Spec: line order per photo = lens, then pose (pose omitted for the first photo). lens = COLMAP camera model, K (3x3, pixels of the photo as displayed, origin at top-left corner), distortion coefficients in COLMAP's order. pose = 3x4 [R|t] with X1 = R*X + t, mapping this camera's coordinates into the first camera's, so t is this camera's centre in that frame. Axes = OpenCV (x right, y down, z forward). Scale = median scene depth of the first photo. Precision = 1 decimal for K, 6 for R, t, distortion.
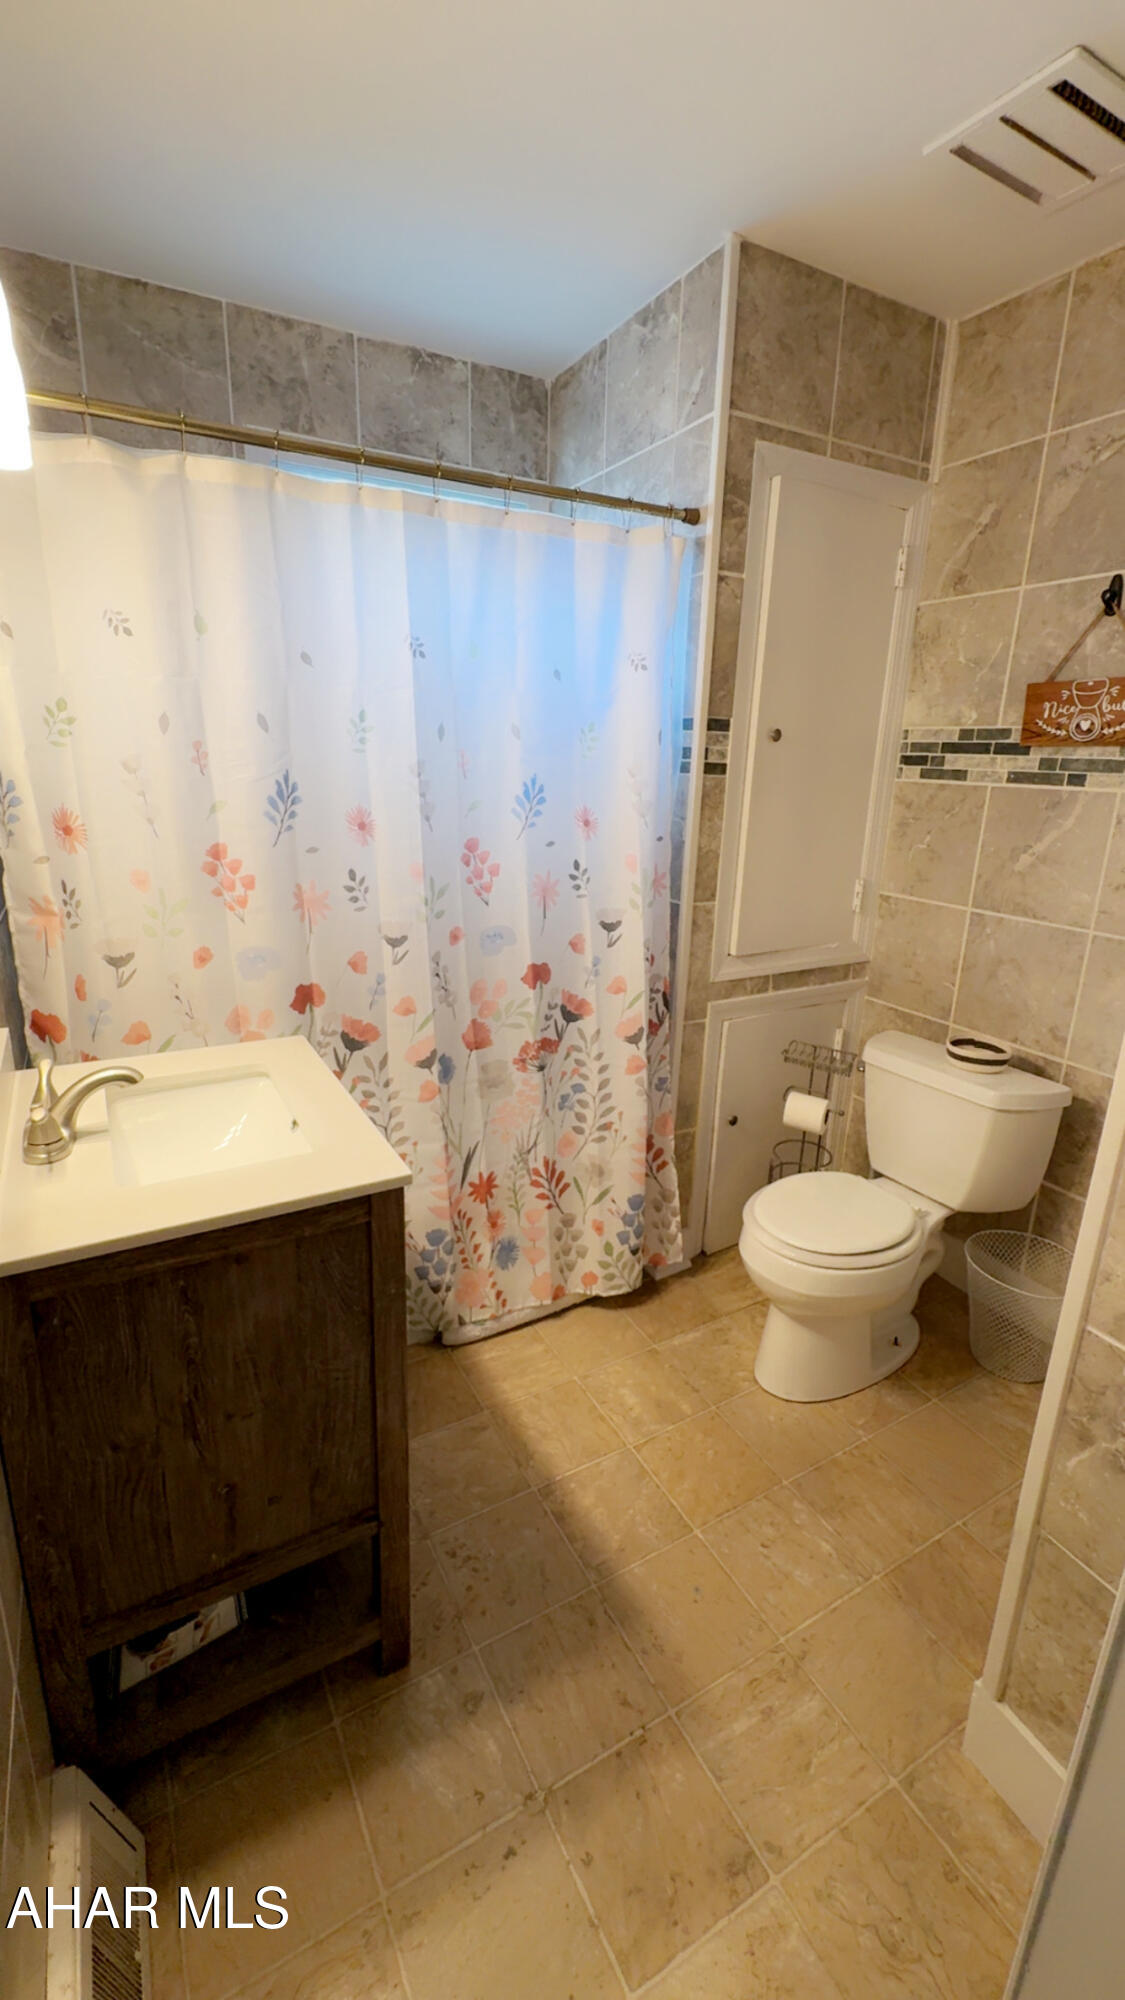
lens RADIAL K [[842.0, 0, 562.5], [0, 842.0, 1000.0], [0, 0, 1]] dist [0.000196, -0.000102]
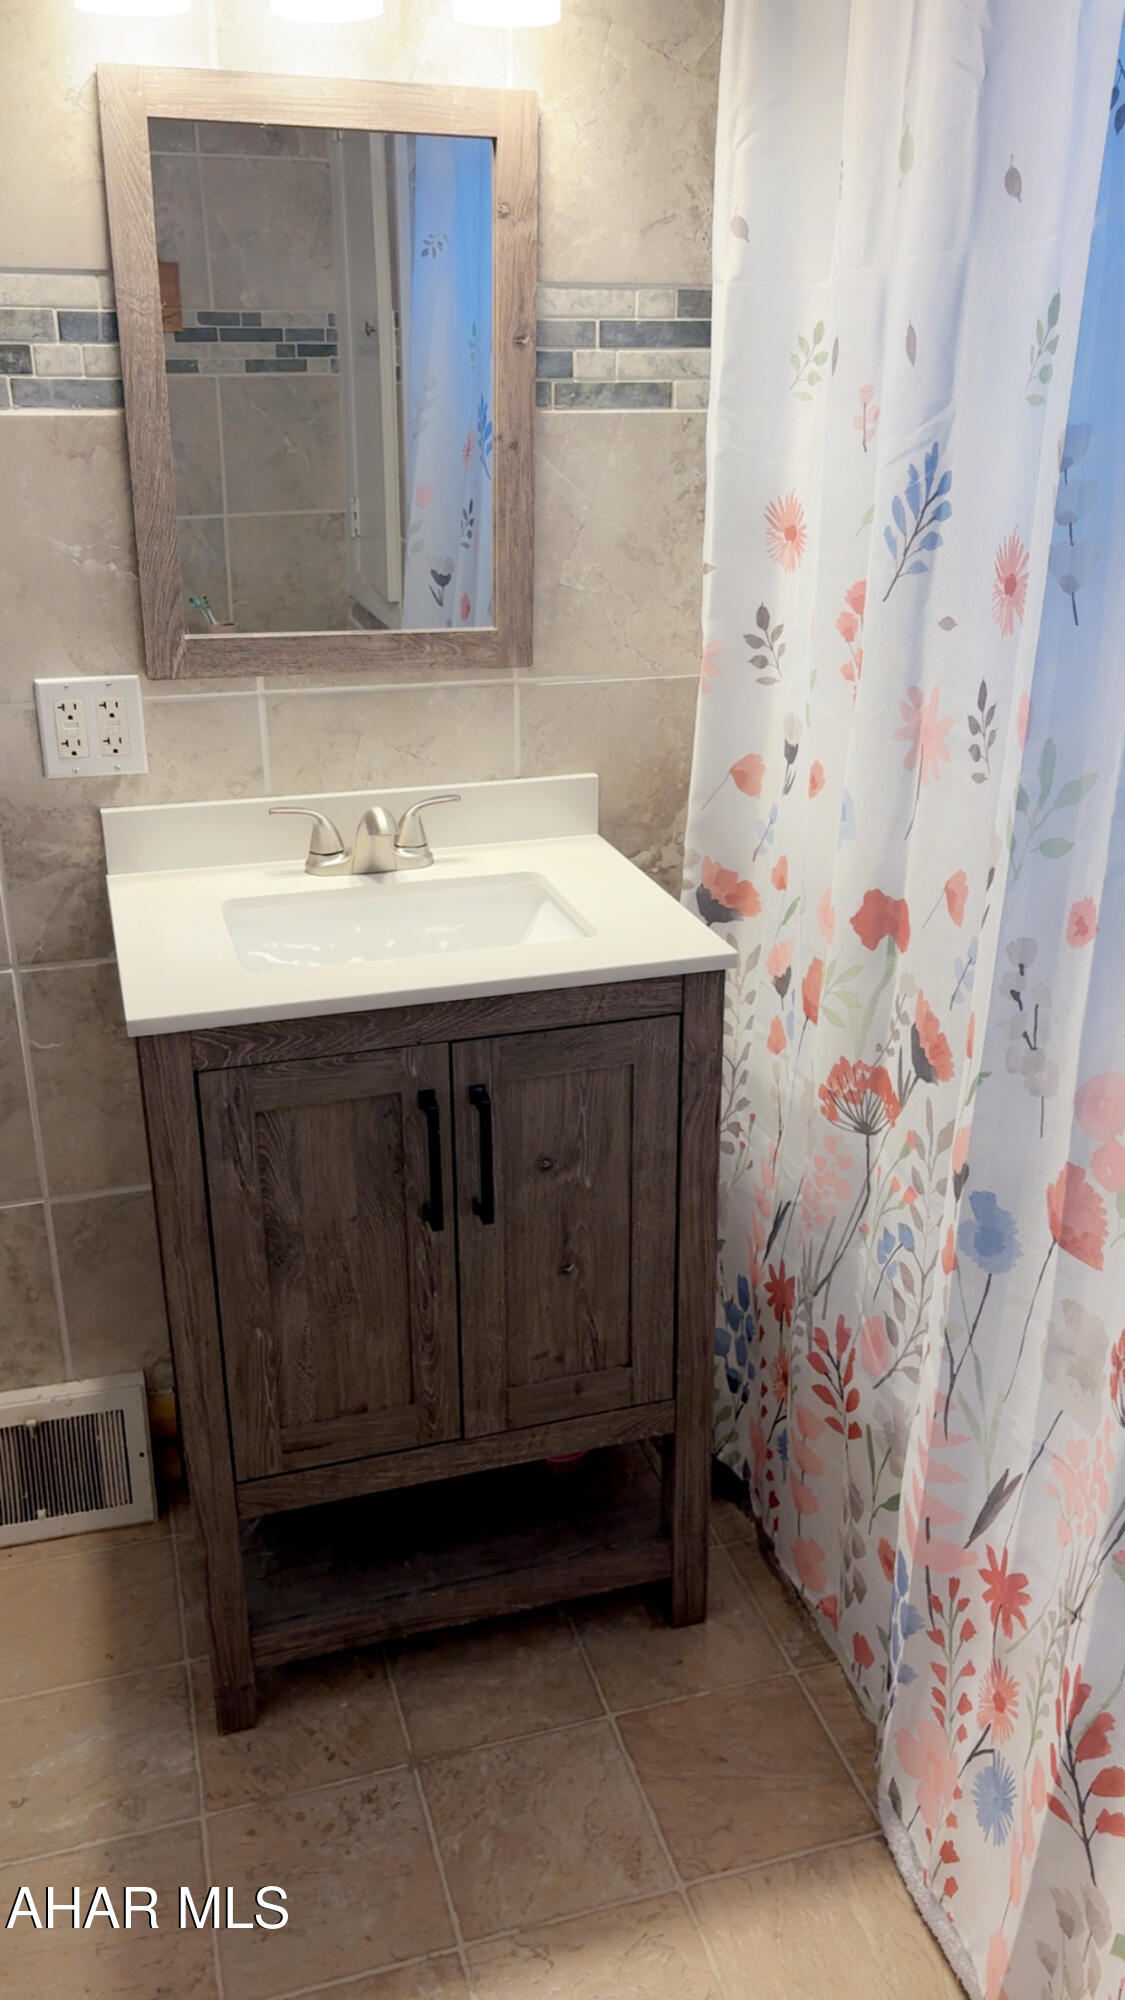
lens RADIAL K [[1559.2, 0, 562.5], [0, 1559.2, 1000.0], [0, 0, 1]] dist [-0.006206, -0.002920]
pose [[-0.215981, 0.334237, -0.917408, 0.606712], [-0.281866, 0.878239, 0.386326, -0.270396], [0.934828, 0.342025, -0.095473, 0.967861]]
